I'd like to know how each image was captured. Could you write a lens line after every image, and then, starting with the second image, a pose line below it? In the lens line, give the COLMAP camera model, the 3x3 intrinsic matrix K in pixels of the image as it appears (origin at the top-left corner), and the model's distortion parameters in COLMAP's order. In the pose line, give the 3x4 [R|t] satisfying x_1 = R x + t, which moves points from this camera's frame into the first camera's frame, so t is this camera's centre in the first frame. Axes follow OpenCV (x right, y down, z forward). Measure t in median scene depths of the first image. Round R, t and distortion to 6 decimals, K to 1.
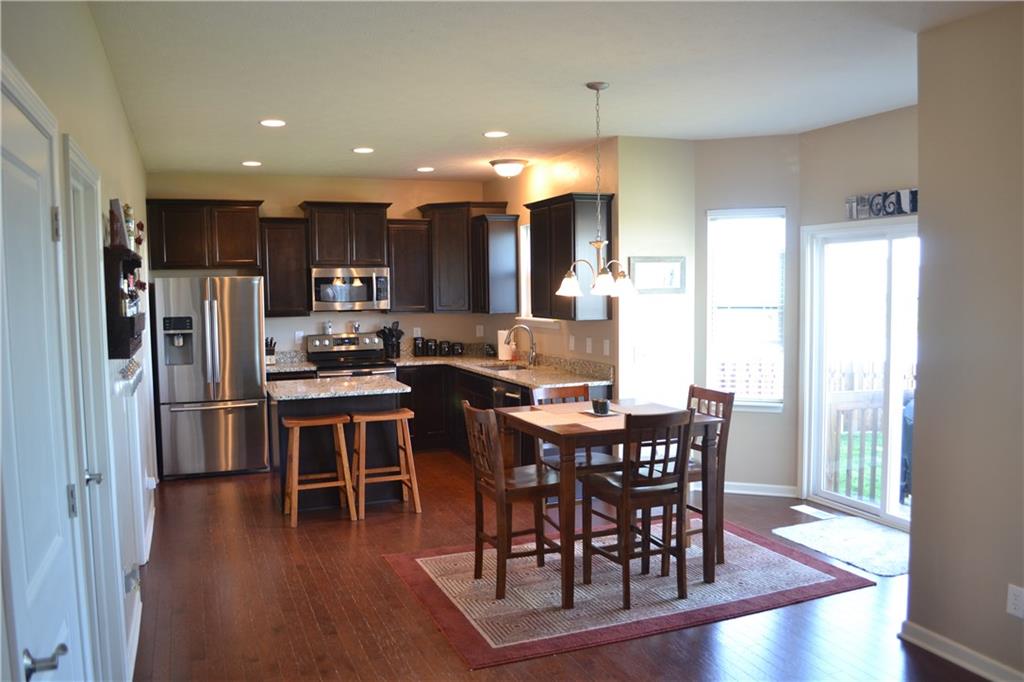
lens RADIAL K [[808.4, 0, 512.0], [0, 808.4, 341.0], [0, 0, 1]] dist [-0.077481, 0.001777]
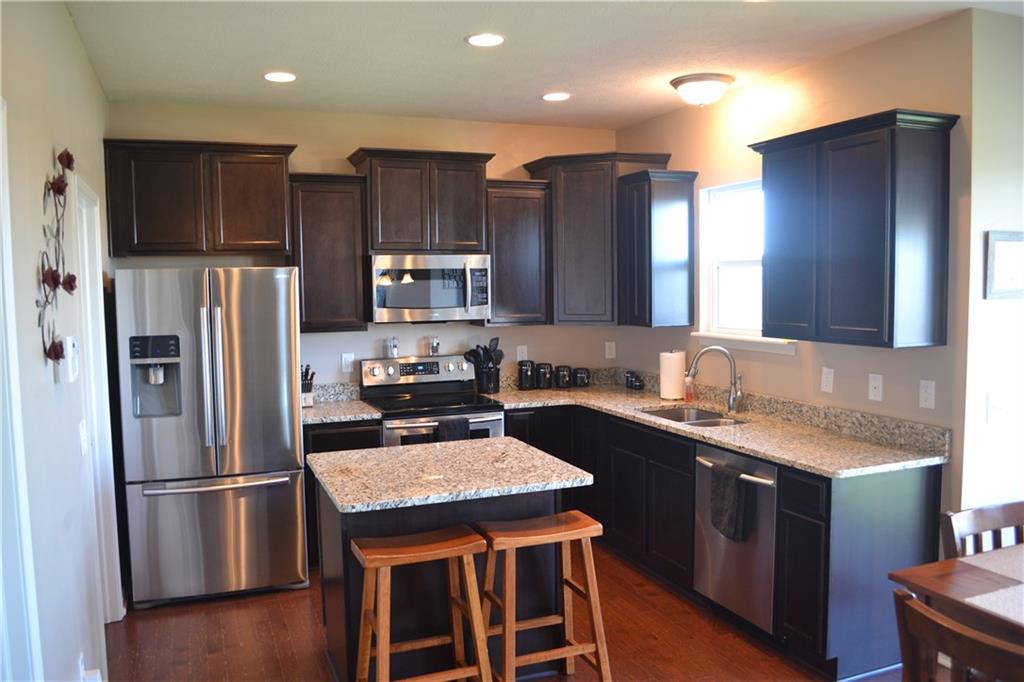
lens RADIAL K [[808.4, 0, 512.0], [0, 808.4, 341.0], [0, 0, 1]] dist [-0.077481, 0.001777]
pose [[1.000000, -0.000255, -0.000713, -0.140469], [0.000257, 0.999996, 0.002855, -0.025175], [0.000713, -0.002856, 0.999996, 0.374057]]
